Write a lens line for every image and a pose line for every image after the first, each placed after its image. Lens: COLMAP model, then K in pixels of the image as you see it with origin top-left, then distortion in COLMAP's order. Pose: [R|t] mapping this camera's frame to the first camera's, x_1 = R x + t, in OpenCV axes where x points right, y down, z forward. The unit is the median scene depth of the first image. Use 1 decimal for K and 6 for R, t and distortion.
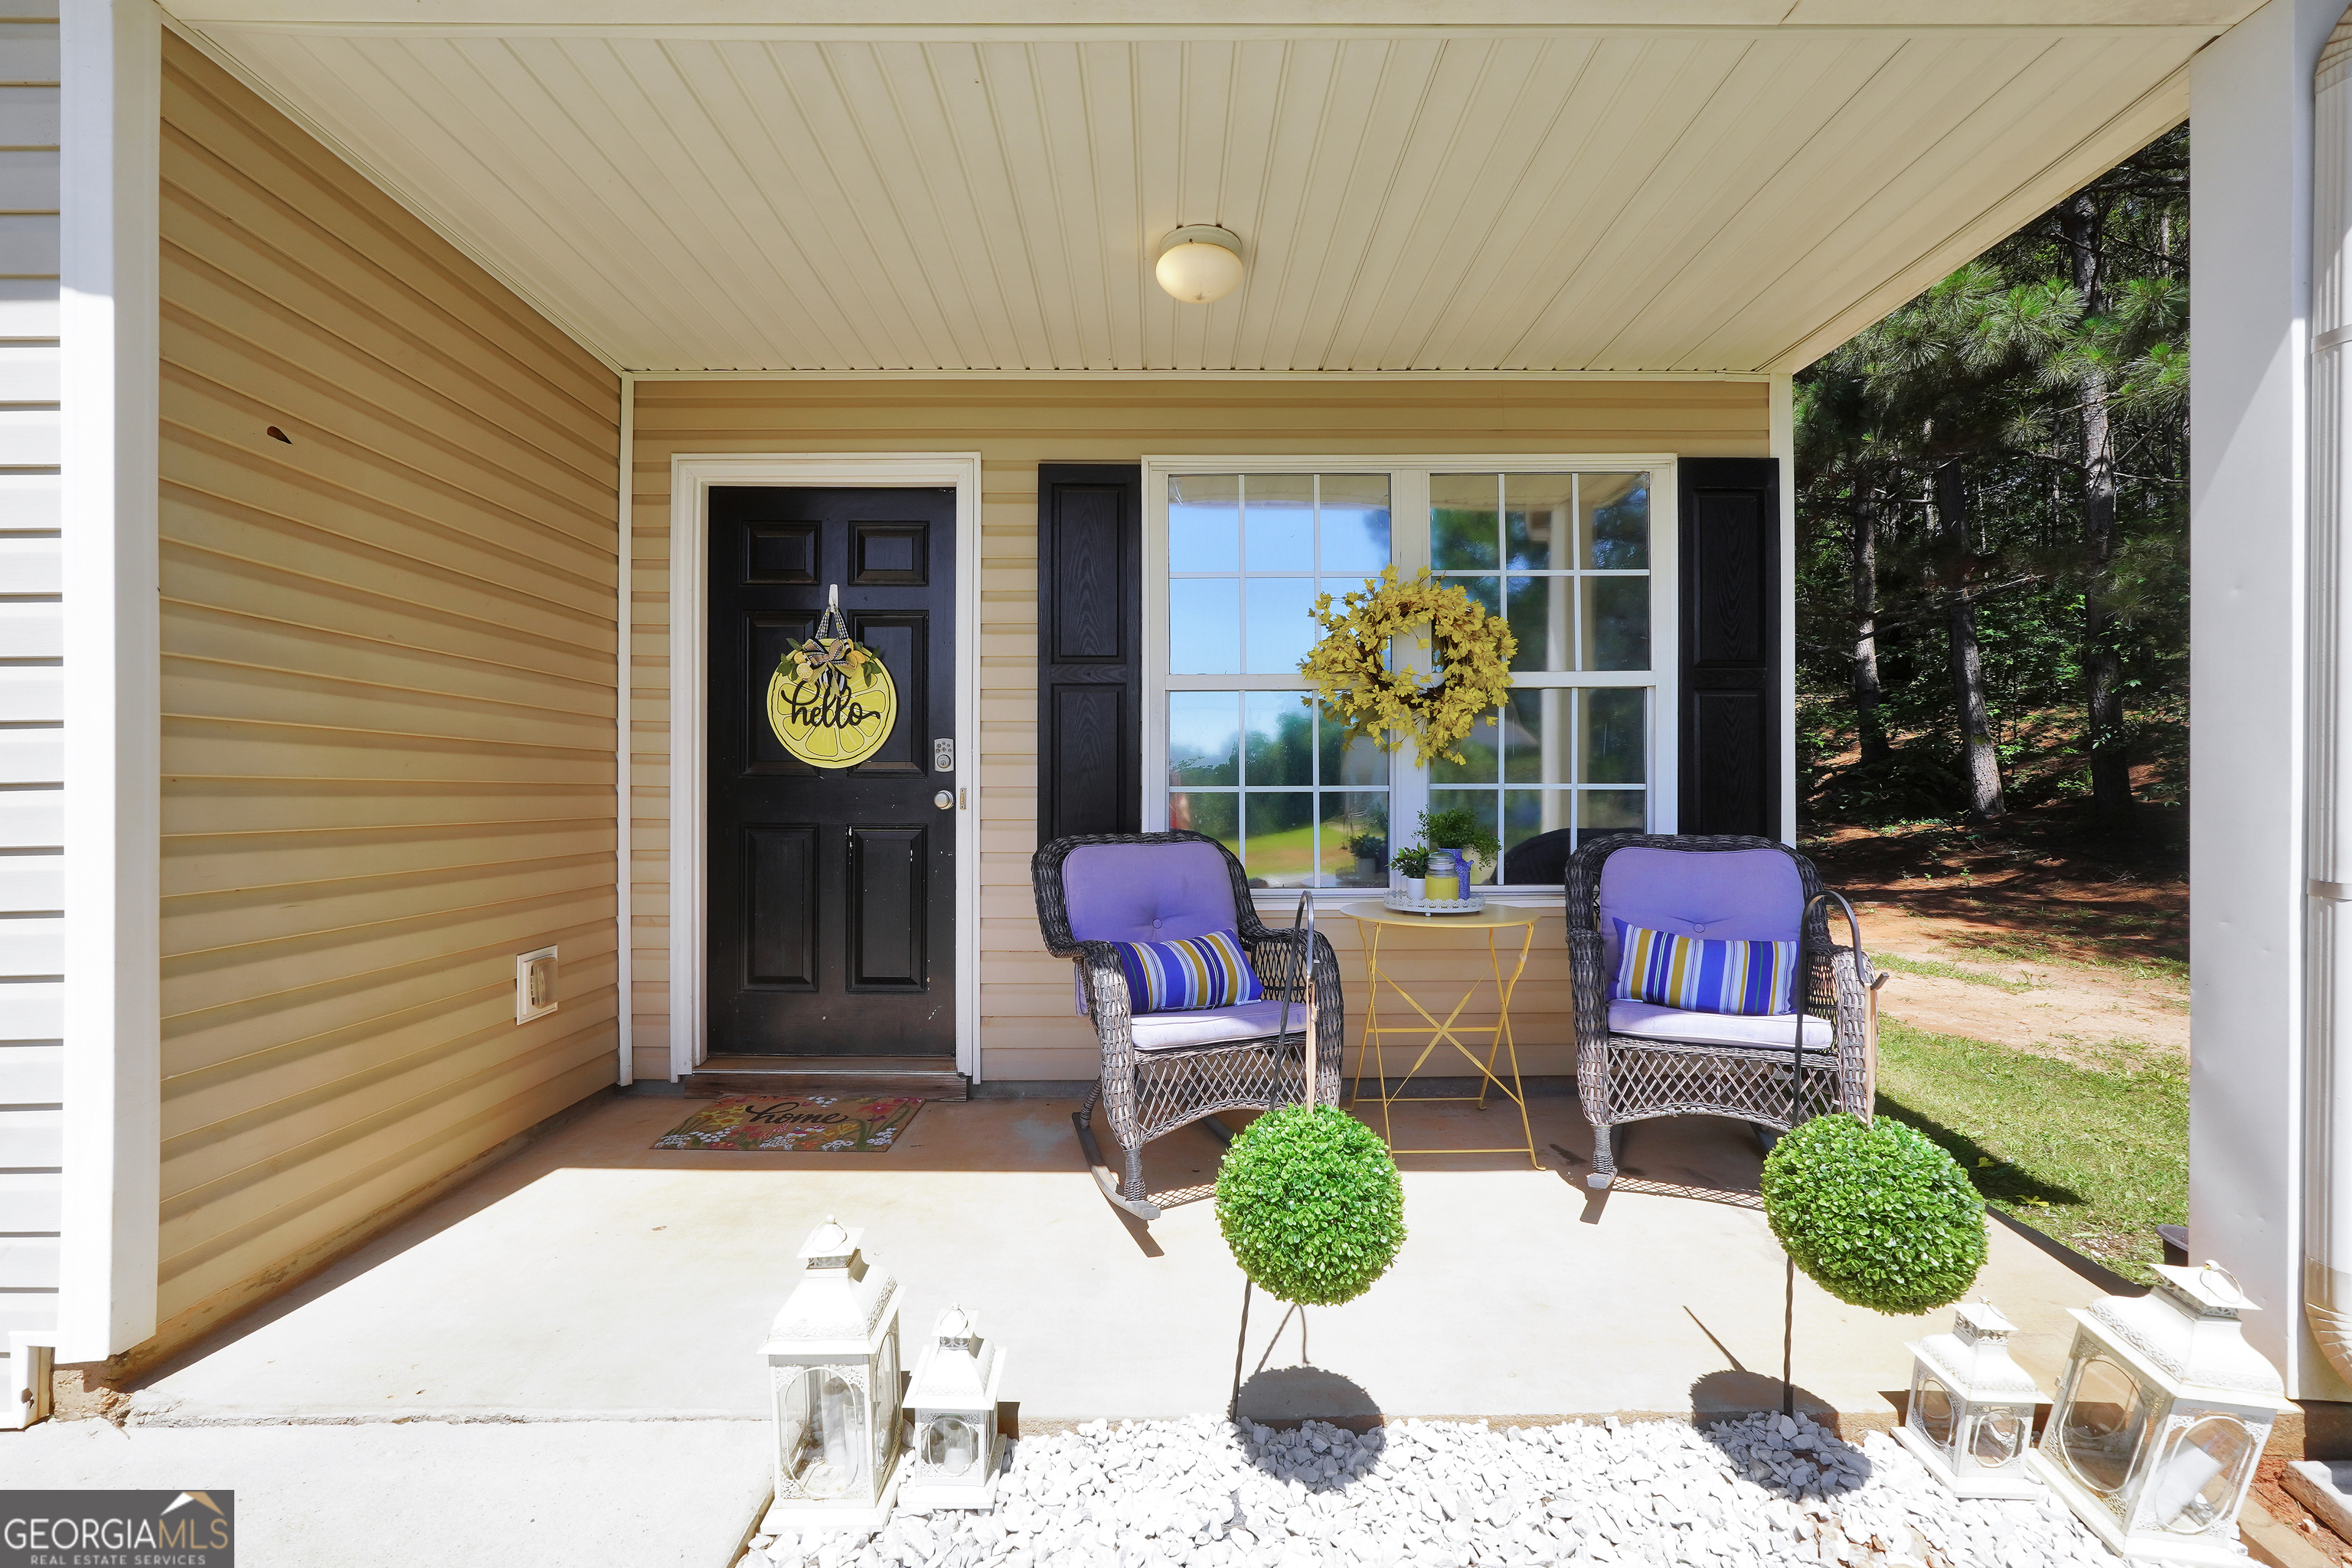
lens RADIAL K [[1011.3, 0, 1181.7], [0, 1011.3, 790.3], [0, 0, 1]] dist [-0.022762, -0.000081]
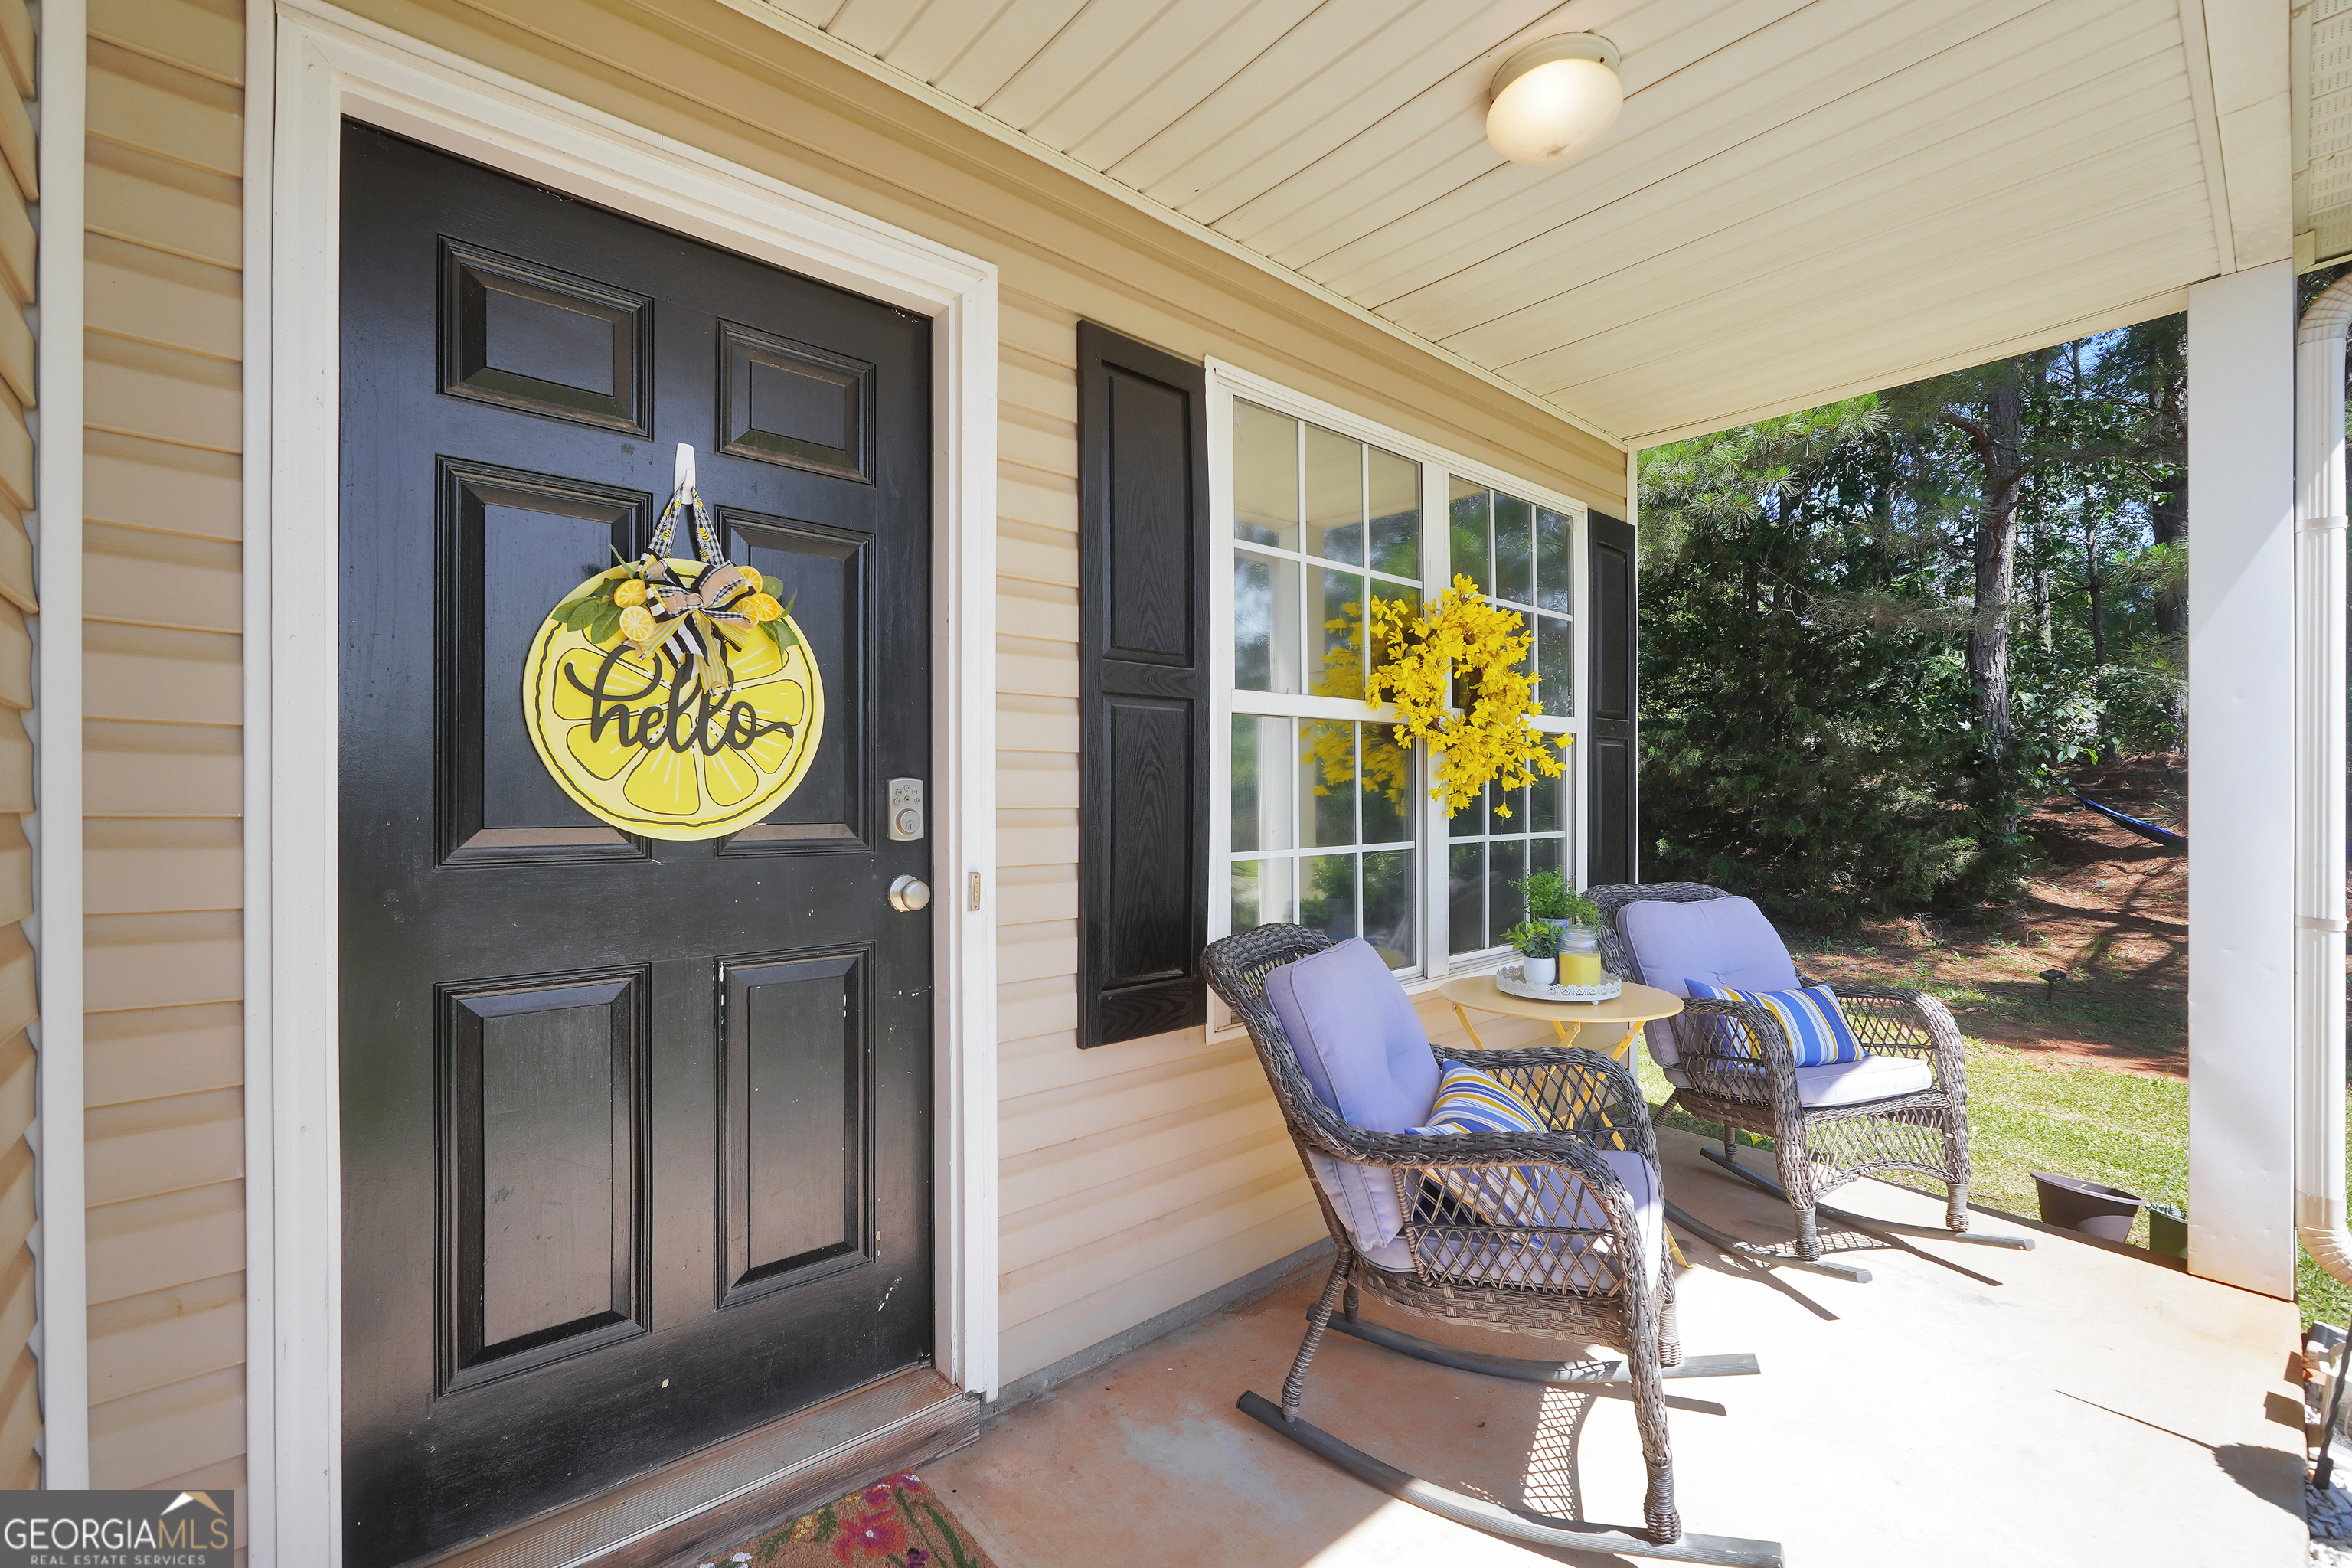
lens RADIAL K [[1011.3, 0, 1178.4], [0, 1011.3, 787.1], [0, 0, 1]] dist [-0.022762, -0.000081]
pose [[0.748956, 0.002419, 0.662615, -0.483941], [-0.004944, 0.999986, 0.001937, -0.048525], [-0.662601, -0.004726, 0.748958, 0.507476]]
